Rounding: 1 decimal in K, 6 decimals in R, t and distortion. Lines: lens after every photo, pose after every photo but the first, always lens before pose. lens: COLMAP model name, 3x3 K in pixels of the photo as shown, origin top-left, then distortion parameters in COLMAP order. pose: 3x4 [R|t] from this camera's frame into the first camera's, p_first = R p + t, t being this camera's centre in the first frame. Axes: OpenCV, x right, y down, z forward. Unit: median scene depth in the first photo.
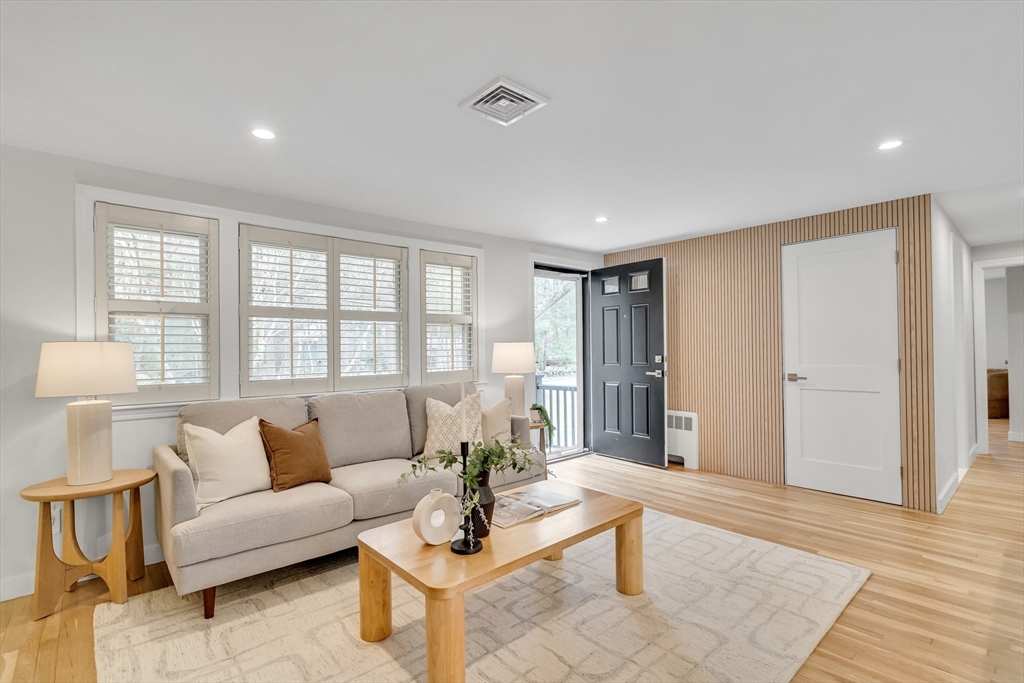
lens RADIAL K [[481.7, 0, 511.1], [0, 481.7, 338.7], [0, 0, 1]] dist [-0.015972, -0.000124]
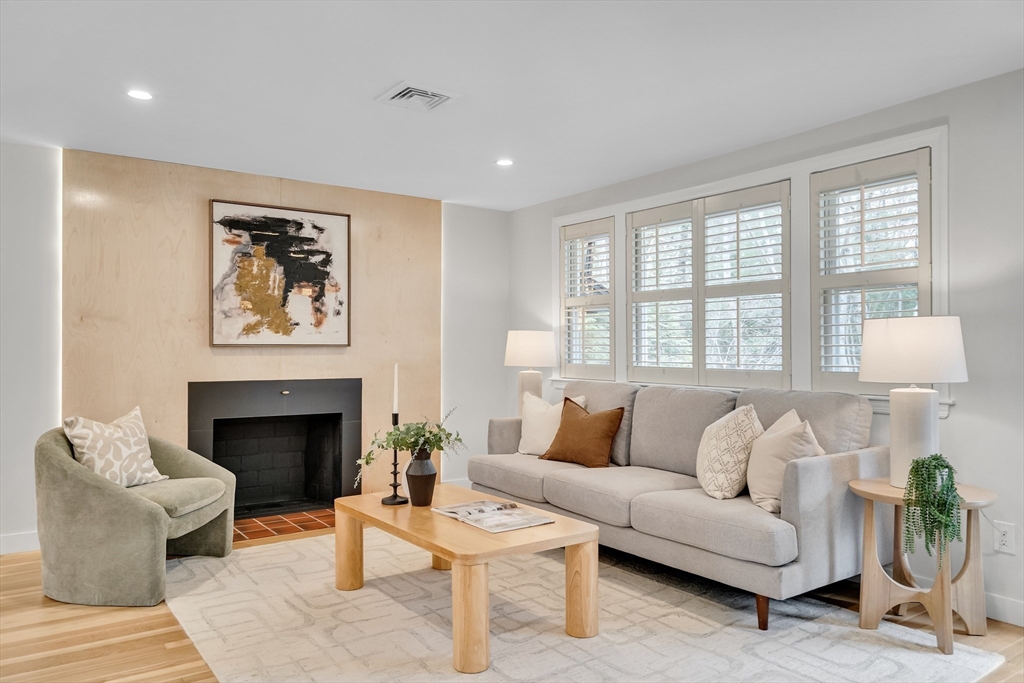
lens RADIAL K [[726.9, 0, 510.8], [0, 726.9, 342.2], [0, 0, 1]] dist [0.005320, 0.000673]
pose [[-0.119428, 0.017087, -0.992696, 0.907983], [0.037588, 0.999213, 0.012677, 0.007079], [0.992131, -0.035799, -0.119976, 0.818199]]
